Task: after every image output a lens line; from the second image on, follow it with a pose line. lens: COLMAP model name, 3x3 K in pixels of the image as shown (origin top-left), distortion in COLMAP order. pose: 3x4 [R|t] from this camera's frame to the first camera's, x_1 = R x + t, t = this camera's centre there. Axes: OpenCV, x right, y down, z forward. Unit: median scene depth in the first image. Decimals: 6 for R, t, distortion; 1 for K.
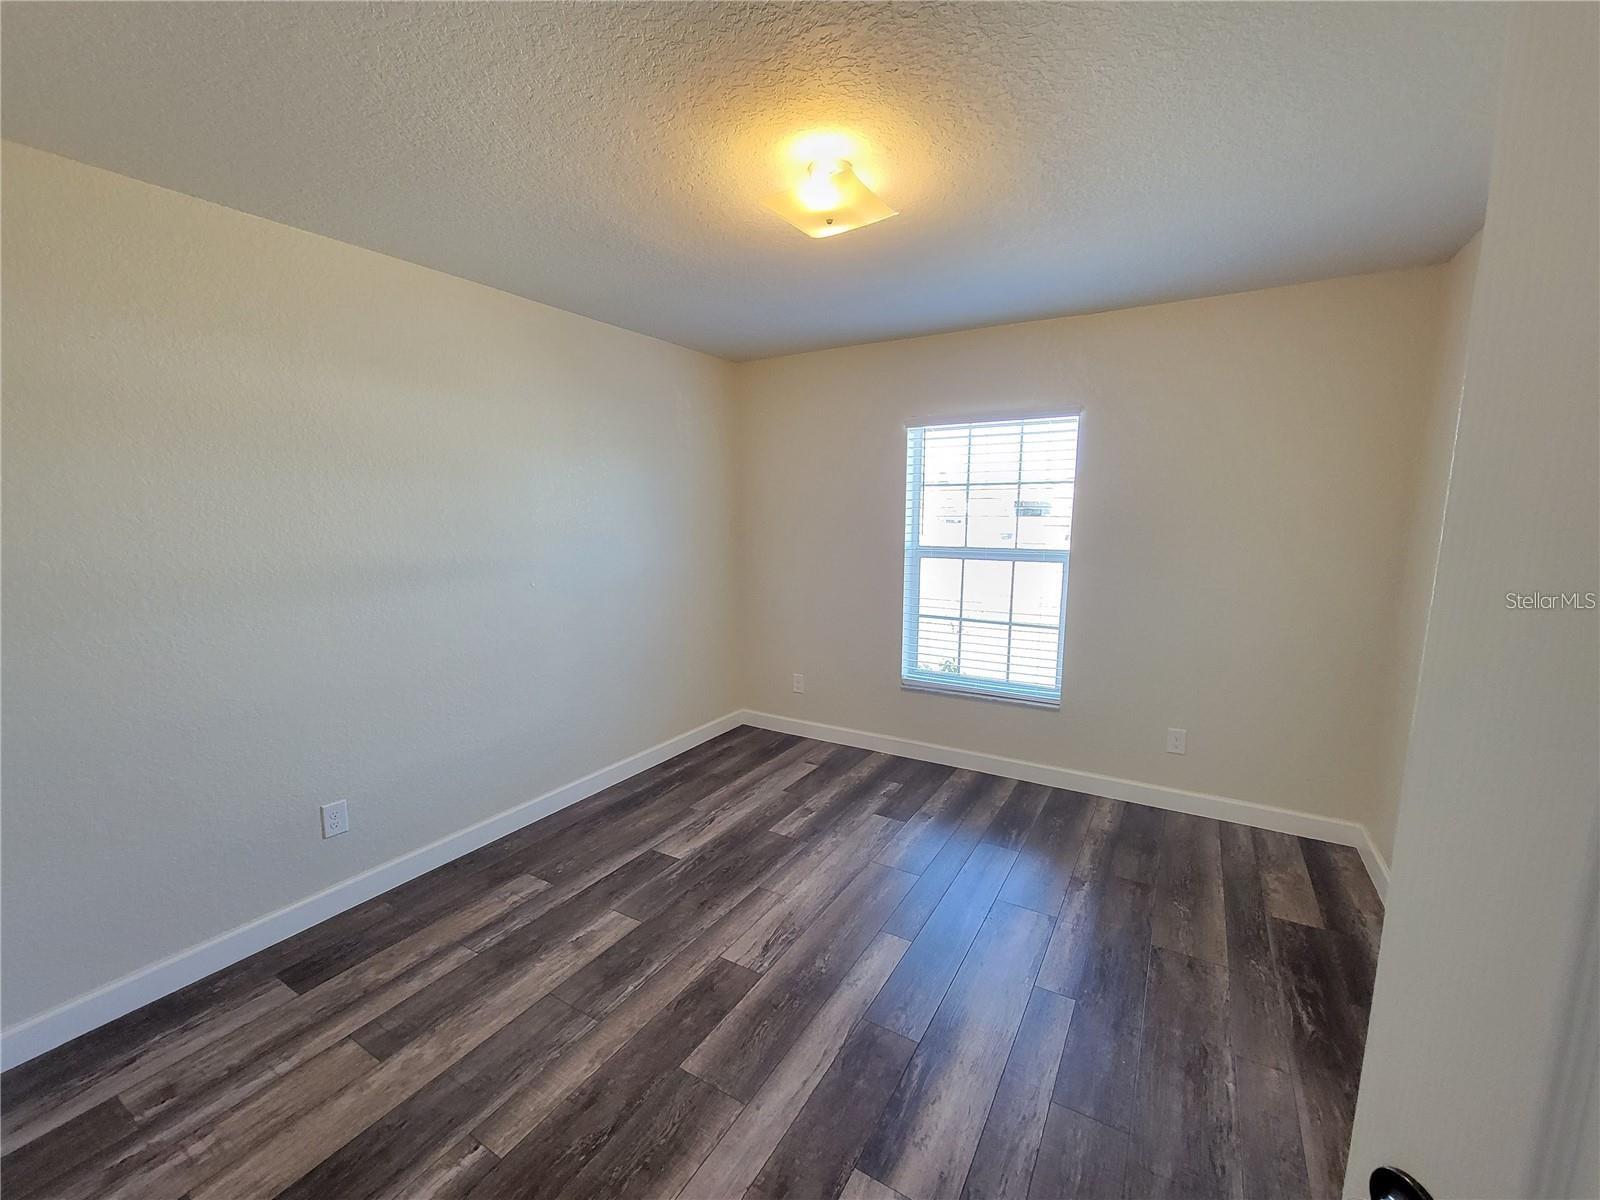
lens RADIAL K [[647.0, 0, 797.2], [0, 647.0, 602.1], [0, 0, 1]] dist [0.000930, 0.001122]
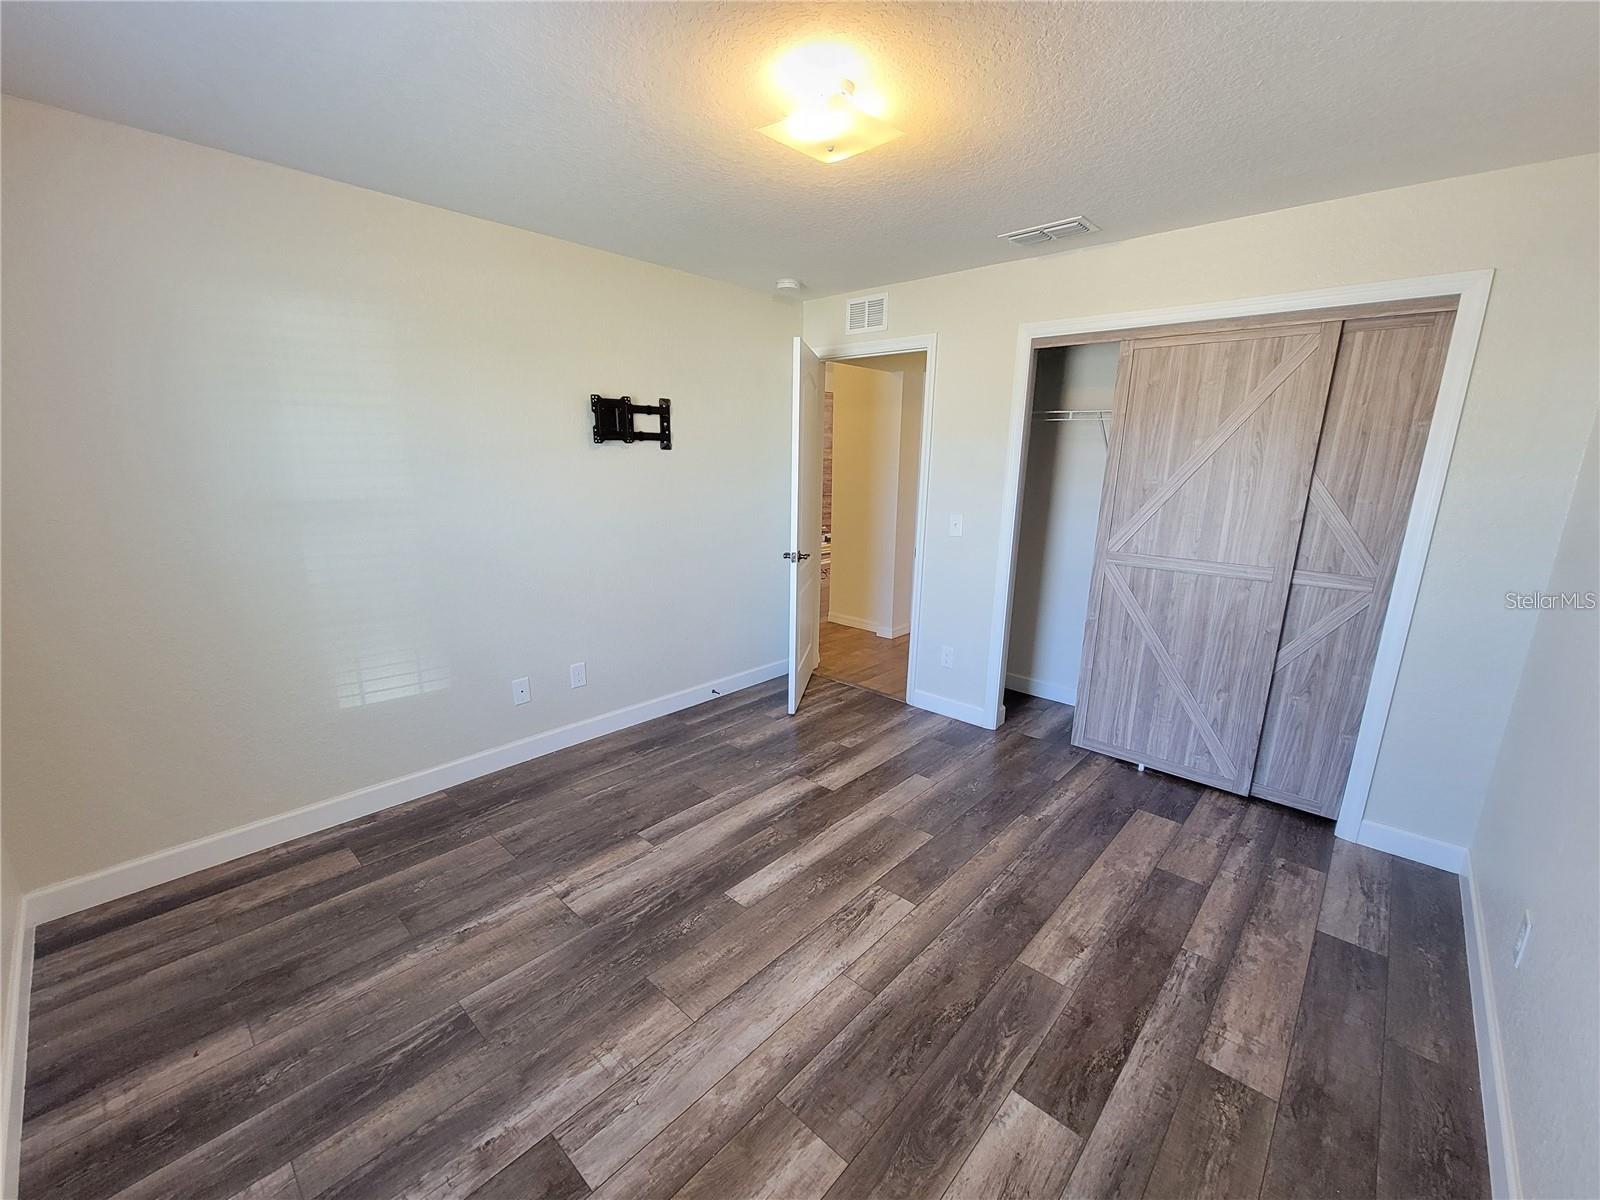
lens RADIAL K [[647.0, 0, 796.0], [0, 647.0, 606.5], [0, 0, 1]] dist [0.000930, 0.001122]
pose [[-0.979233, -0.057528, 0.194406, -0.099188], [0.016837, 0.932509, 0.360753, -0.244044], [-0.202039, 0.356534, -0.912175, 1.702657]]
